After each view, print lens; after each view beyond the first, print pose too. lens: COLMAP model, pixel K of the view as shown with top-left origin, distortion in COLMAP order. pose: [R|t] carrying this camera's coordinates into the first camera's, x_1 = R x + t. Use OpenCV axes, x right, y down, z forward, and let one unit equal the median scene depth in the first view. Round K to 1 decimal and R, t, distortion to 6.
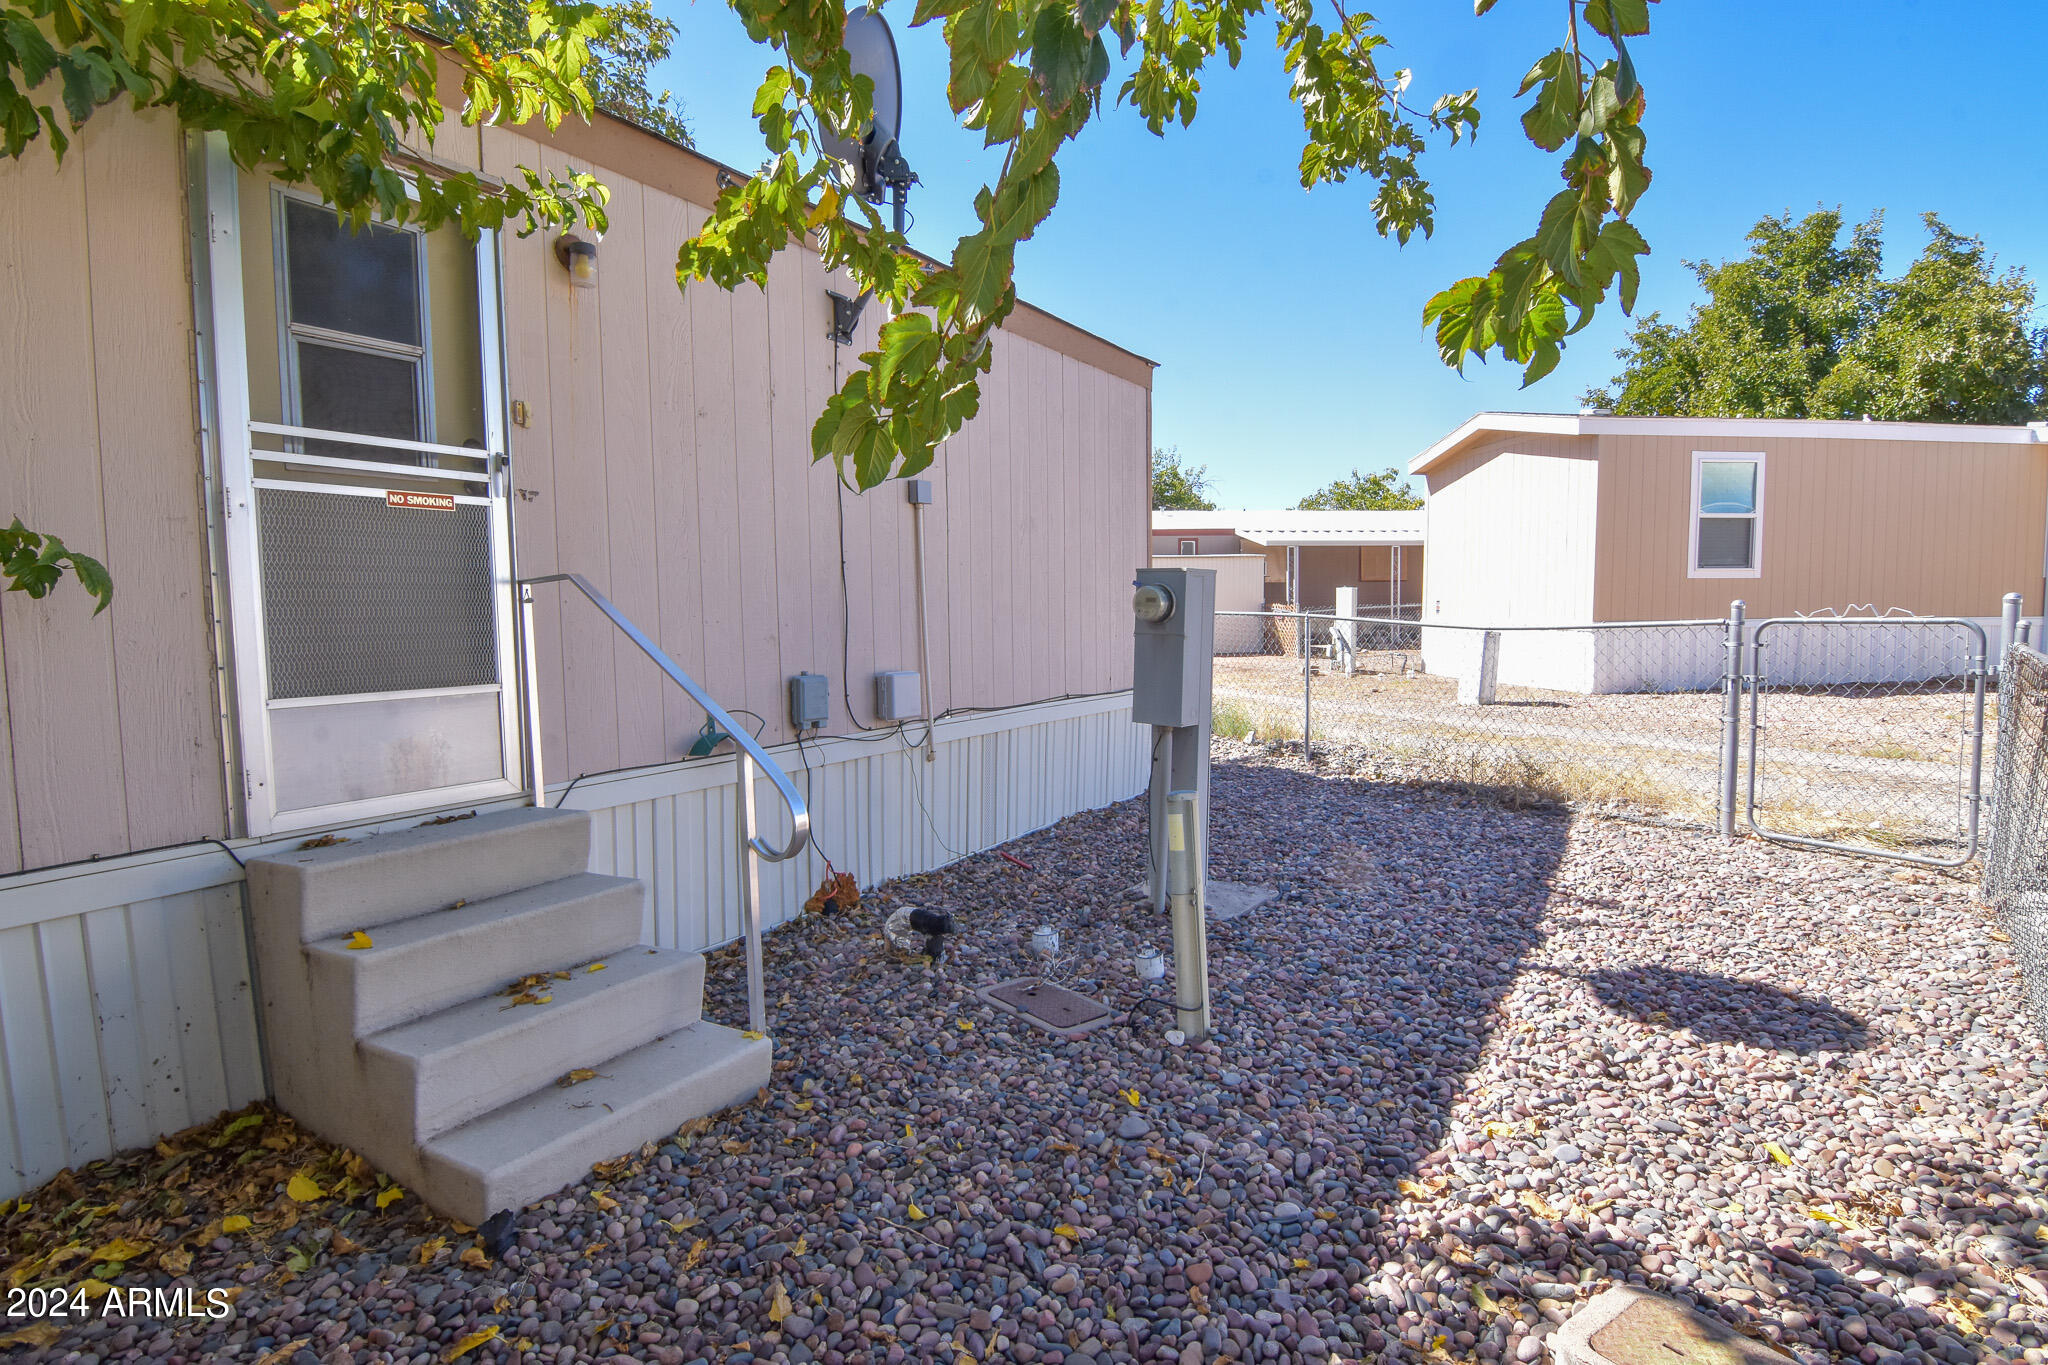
lens RADIAL K [[986.1, 0, 1014.4], [0, 986.1, 682.2], [0, 0, 1]] dist [-0.000986, -0.015493]
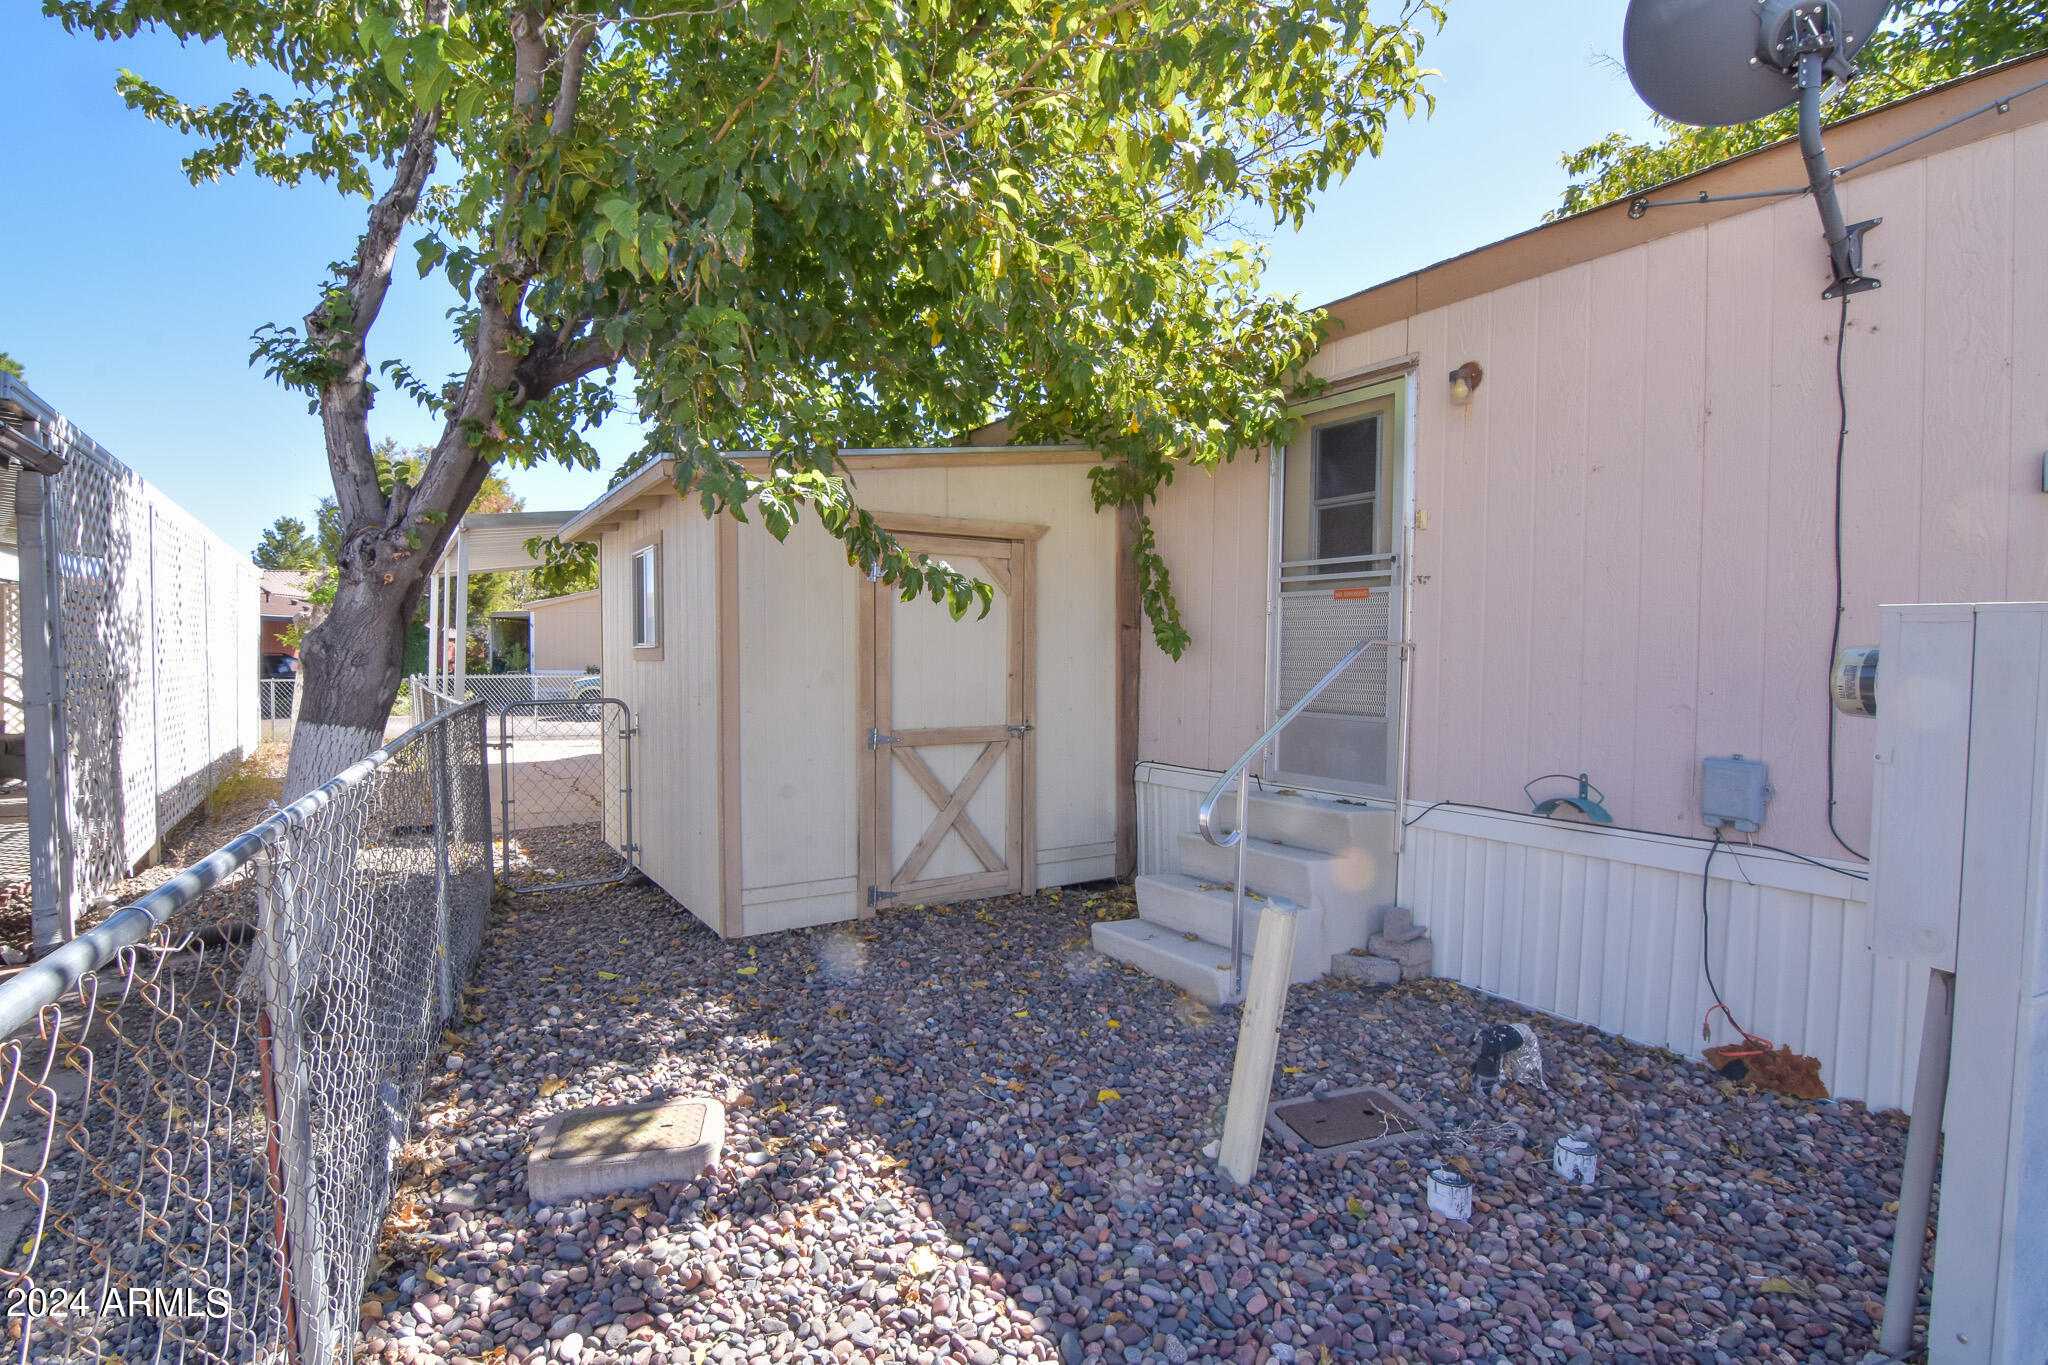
lens RADIAL K [[986.1, 0, 1014.4], [0, 986.1, 682.2], [0, 0, 1]] dist [-0.000986, -0.015493]
pose [[-0.414561, 0.034427, -0.909370, 0.891779], [-0.075443, 0.994544, 0.072045, -0.100611], [0.906889, 0.098473, -0.409702, 0.998442]]
